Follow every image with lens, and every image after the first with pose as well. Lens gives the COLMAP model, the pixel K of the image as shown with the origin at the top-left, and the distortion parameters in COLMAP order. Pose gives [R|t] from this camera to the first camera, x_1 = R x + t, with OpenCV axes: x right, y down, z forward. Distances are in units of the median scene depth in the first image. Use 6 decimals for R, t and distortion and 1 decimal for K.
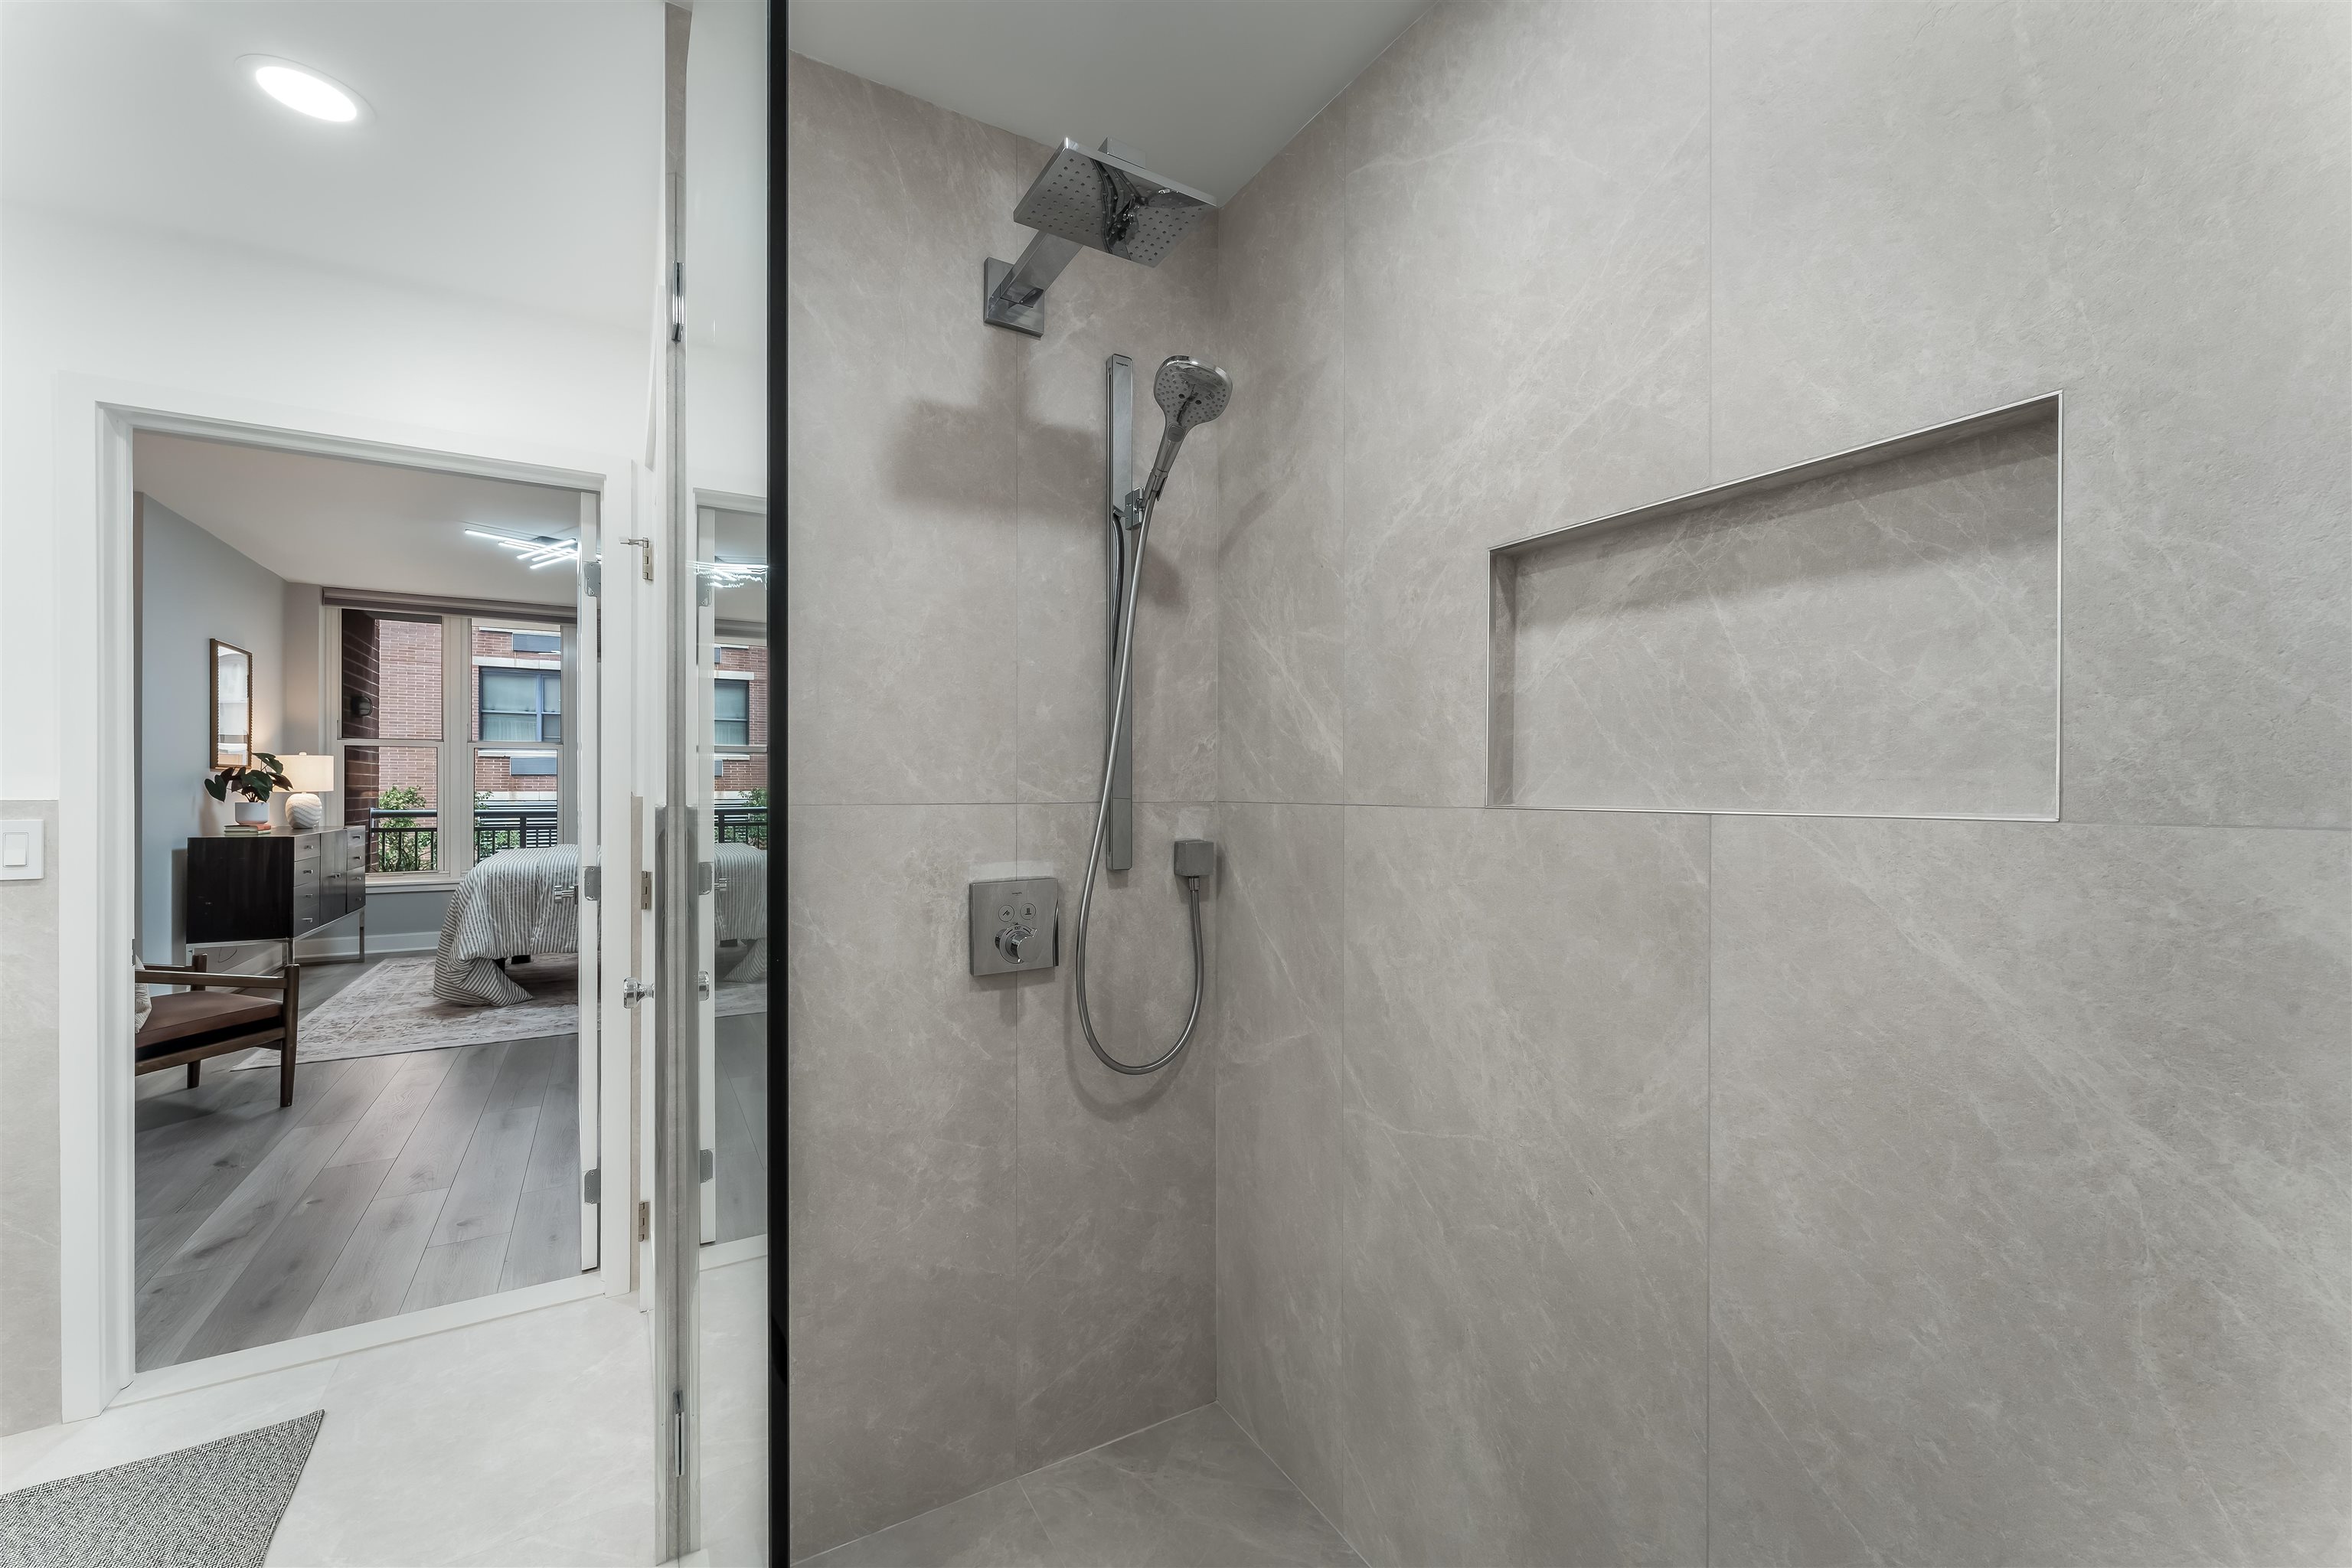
lens RADIAL K [[943.8, 0, 1176.4], [0, 943.8, 781.5], [0, 0, 1]] dist [-0.004642, 0.001060]
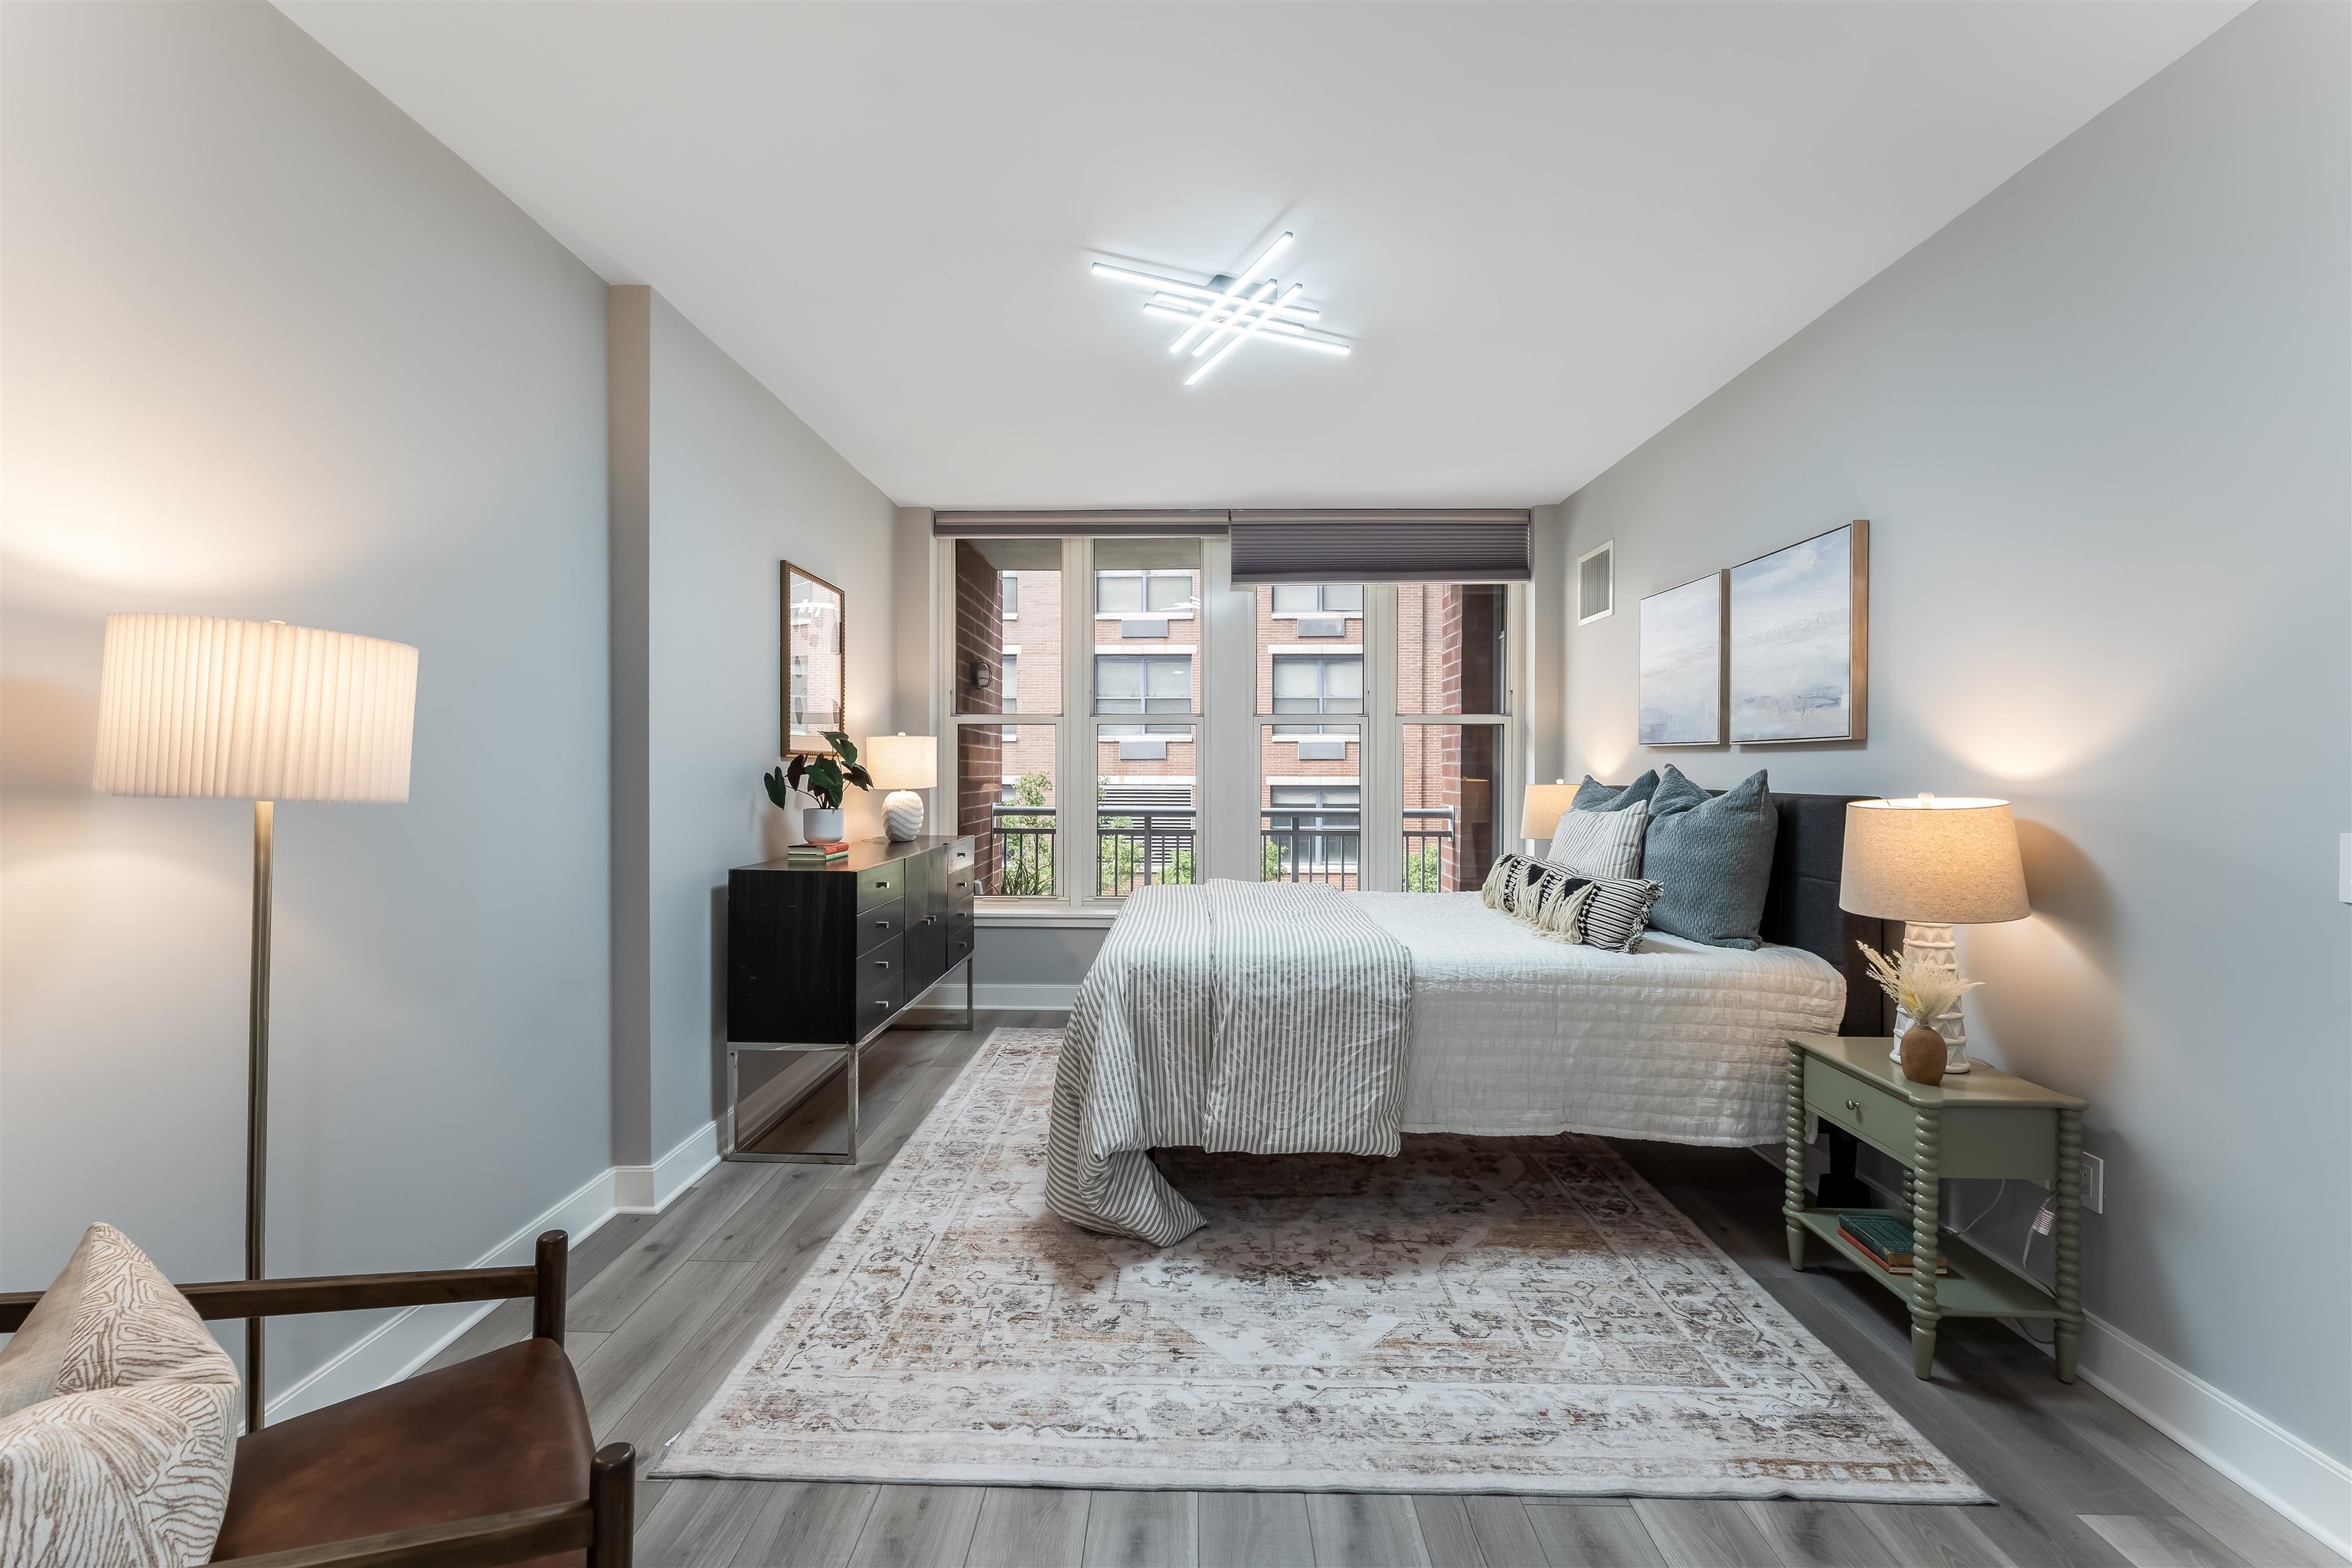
lens RADIAL K [[943.8, 0, 1167.7], [0, 943.8, 772.2], [0, 0, 1]] dist [-0.004642, 0.001060]
pose [[0.848499, 0.005171, -0.529172, -0.361829], [-0.000215, 0.999956, 0.009427, -0.007268], [0.529197, -0.007885, 0.848462, 0.472875]]
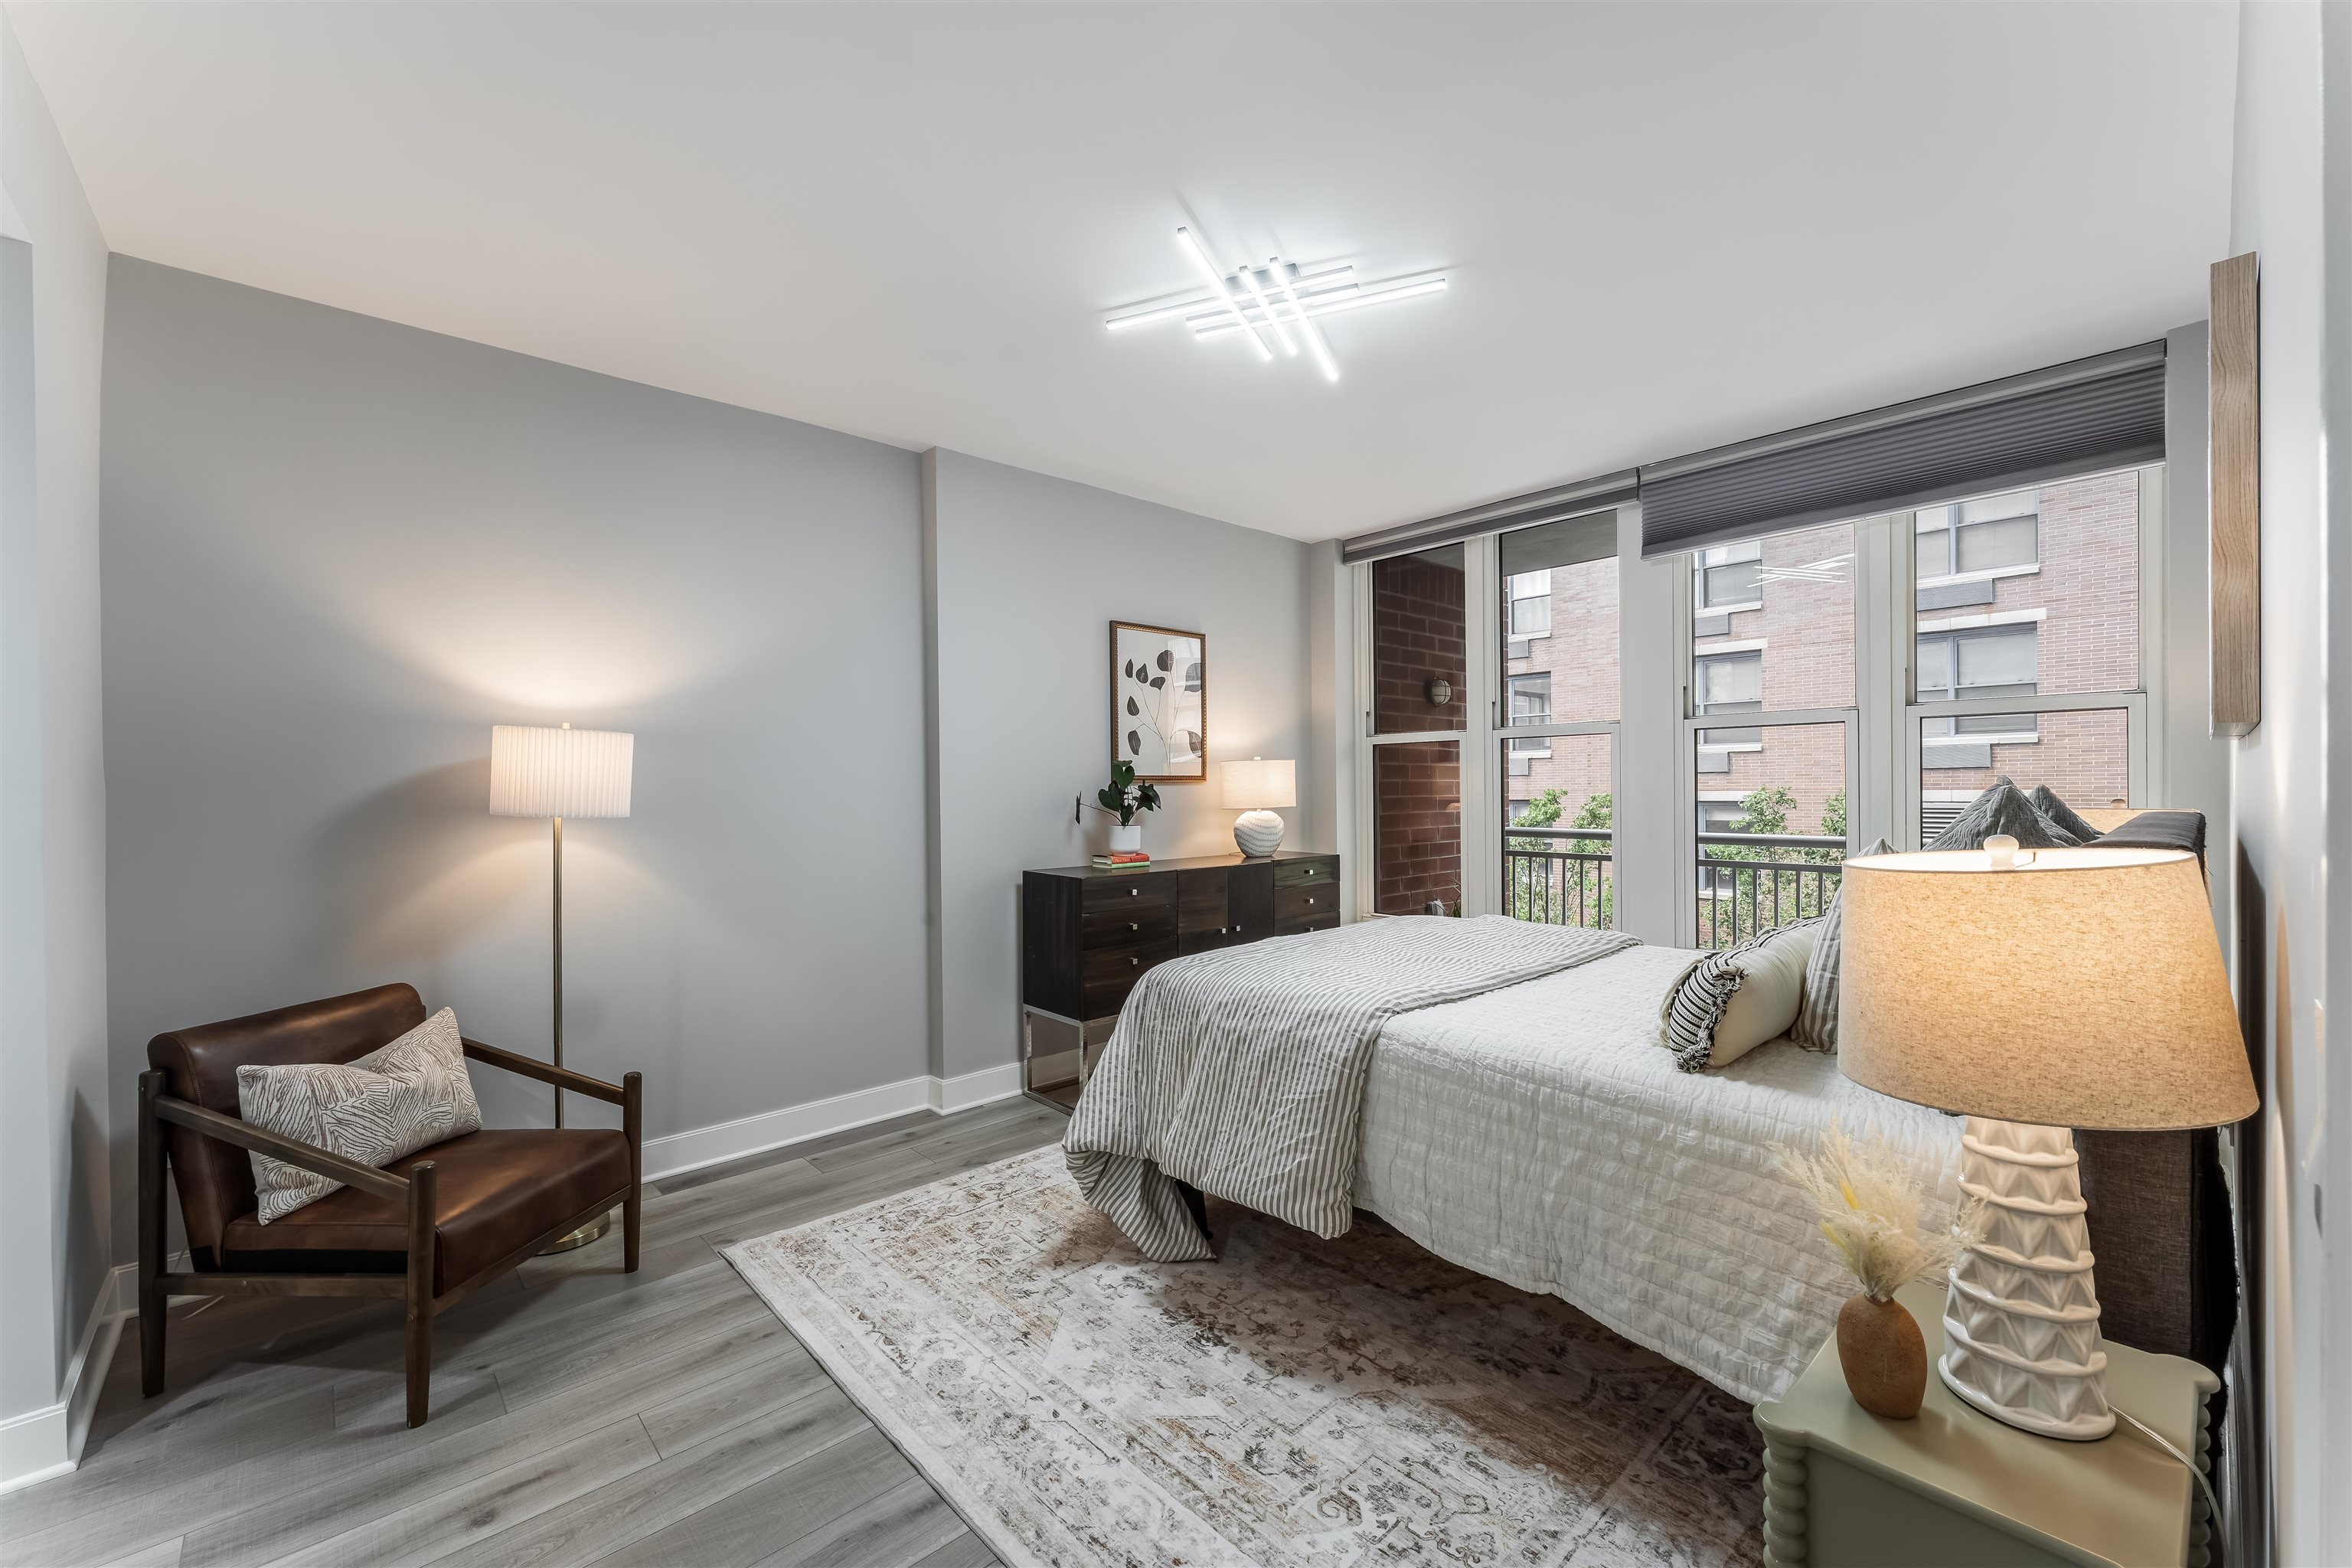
lens RADIAL K [[943.8, 0, 1207.3], [0, 943.8, 787.4], [0, 0, 1]] dist [-0.004642, 0.001060]
pose [[0.222159, -0.000283, -0.975010, -0.178251], [0.016011, 0.999866, 0.003358, -0.007981], [0.974879, -0.016357, 0.222134, 0.733649]]
